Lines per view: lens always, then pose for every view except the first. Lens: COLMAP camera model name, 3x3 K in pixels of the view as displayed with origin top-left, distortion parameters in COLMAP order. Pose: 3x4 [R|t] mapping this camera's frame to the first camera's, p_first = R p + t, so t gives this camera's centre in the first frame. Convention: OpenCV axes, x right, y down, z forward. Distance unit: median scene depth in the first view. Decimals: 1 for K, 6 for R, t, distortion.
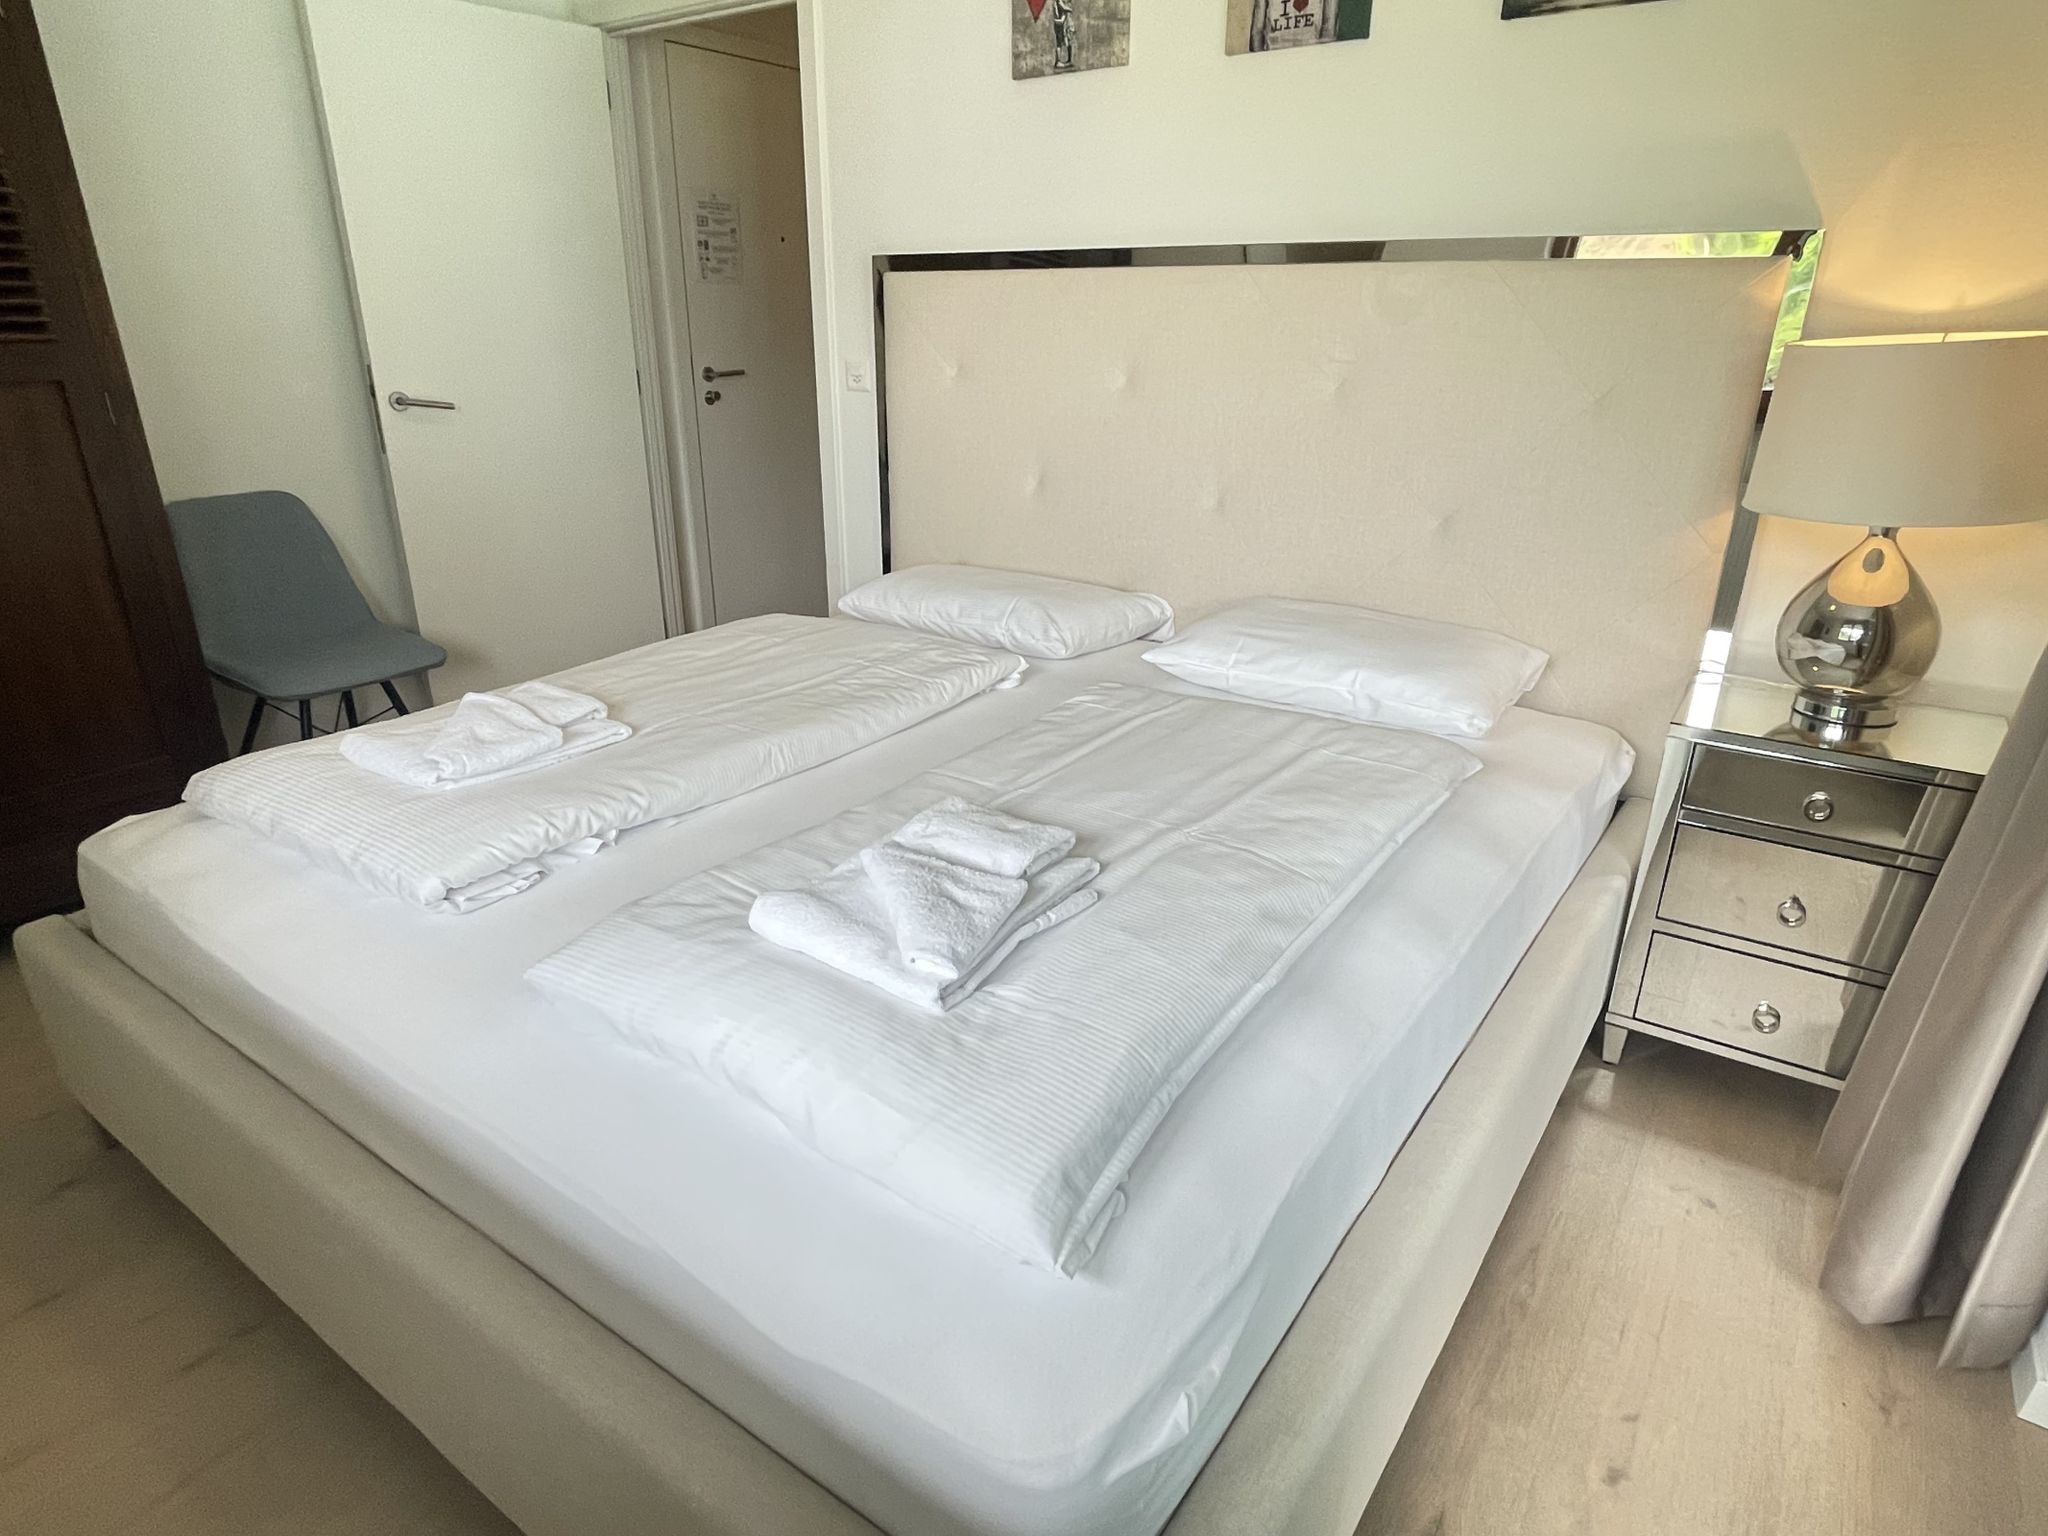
lens RADIAL K [[1177.2, 0, 1014.6], [0, 1177.2, 776.9], [0, 0, 1]] dist [-0.004650, -0.002882]
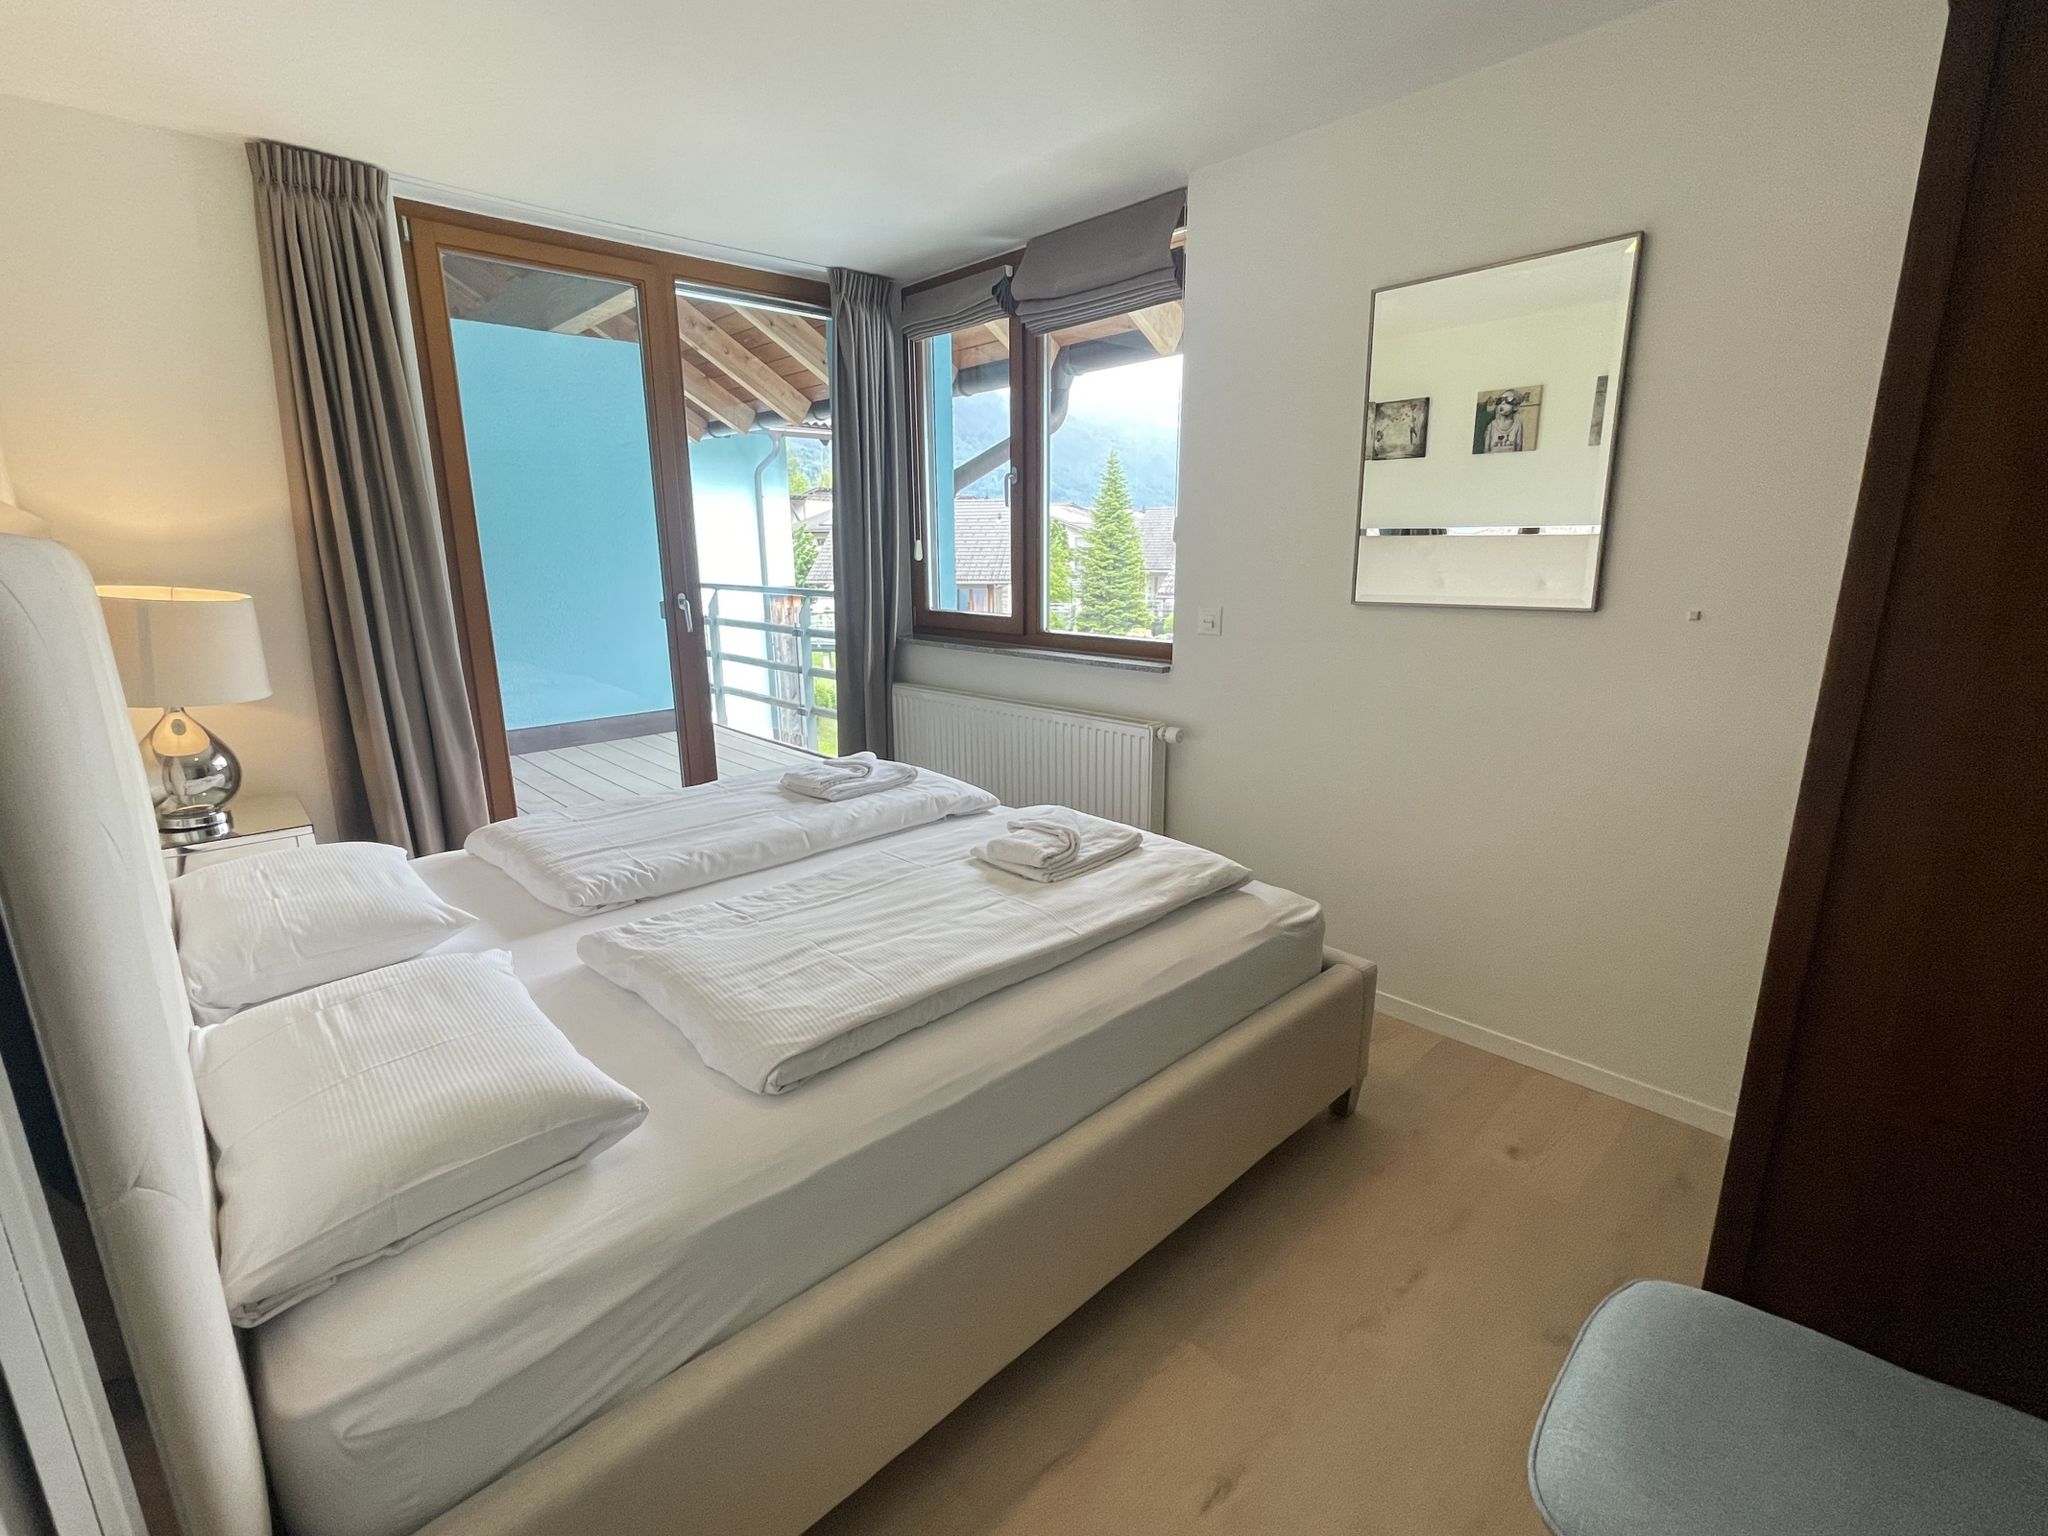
lens RADIAL K [[933.6, 0, 1024.7], [0, 933.6, 772.8], [0, 0, 1]] dist [-0.006409, 0.002848]
pose [[-0.982432, -0.046437, 0.180750, -0.489349], [0.066944, 0.816394, 0.573602, -0.640811], [-0.174200, 0.575625, -0.798943, 1.527597]]
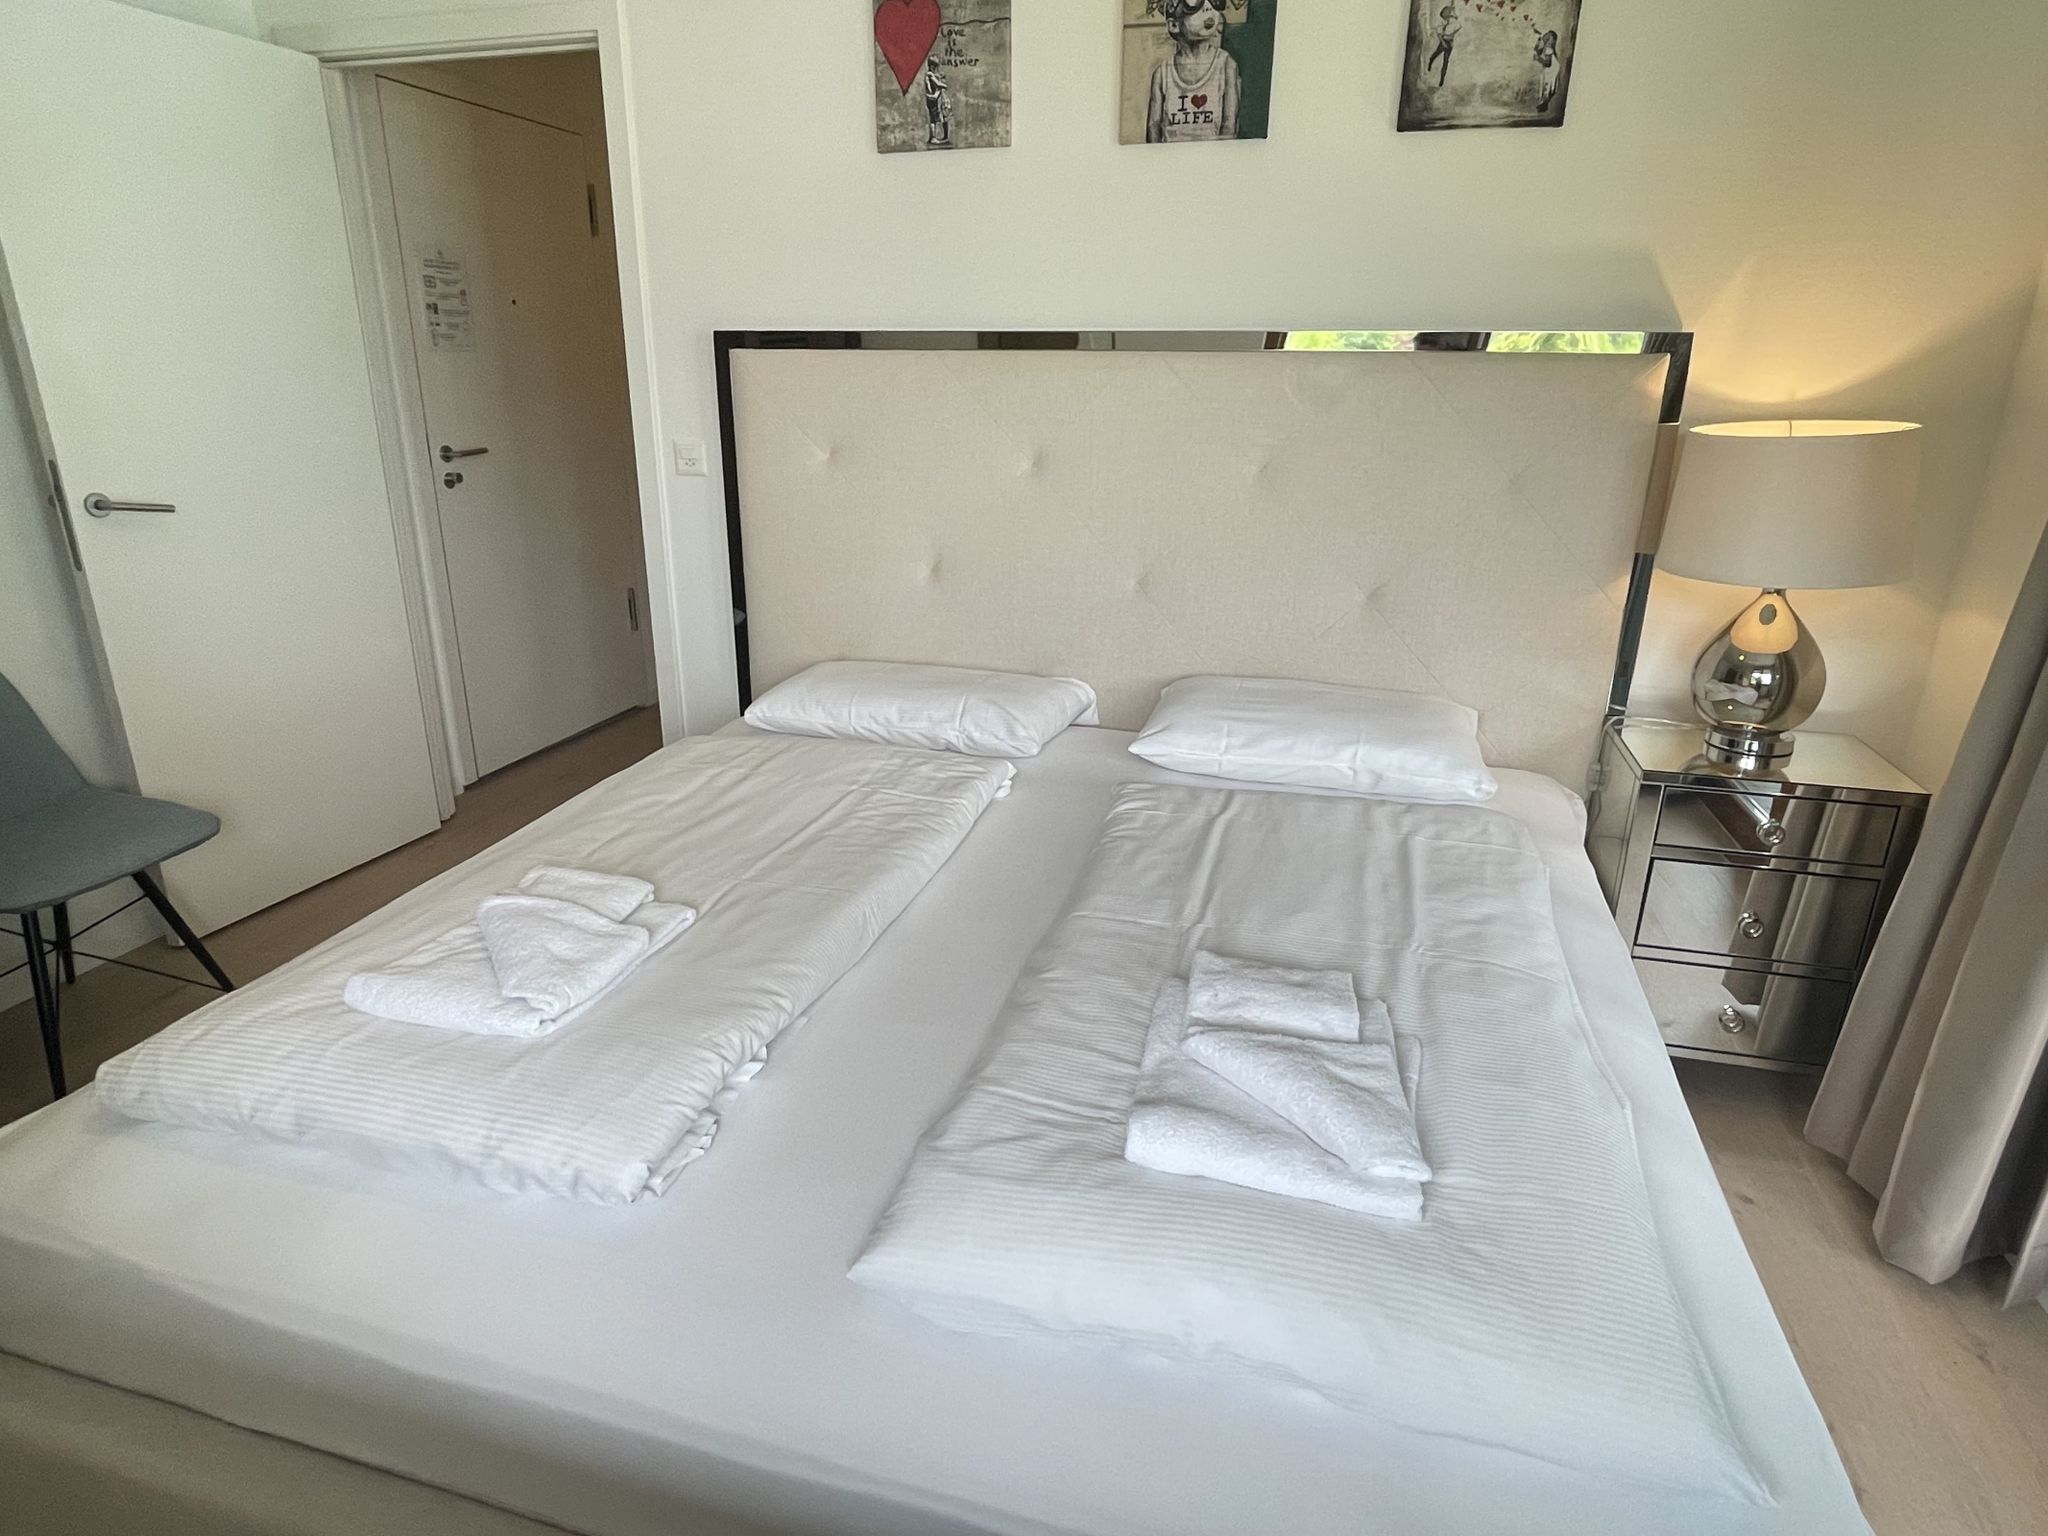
lens RADIAL K [[1177.2, 0, 1002.8], [0, 1177.2, 774.0], [0, 0, 1]] dist [-0.004650, -0.002882]
pose [[0.944635, -0.105538, 0.310687, -0.303674], [0.117016, 0.992958, -0.018484, -0.079404], [-0.306548, 0.053816, 0.950333, 0.114007]]
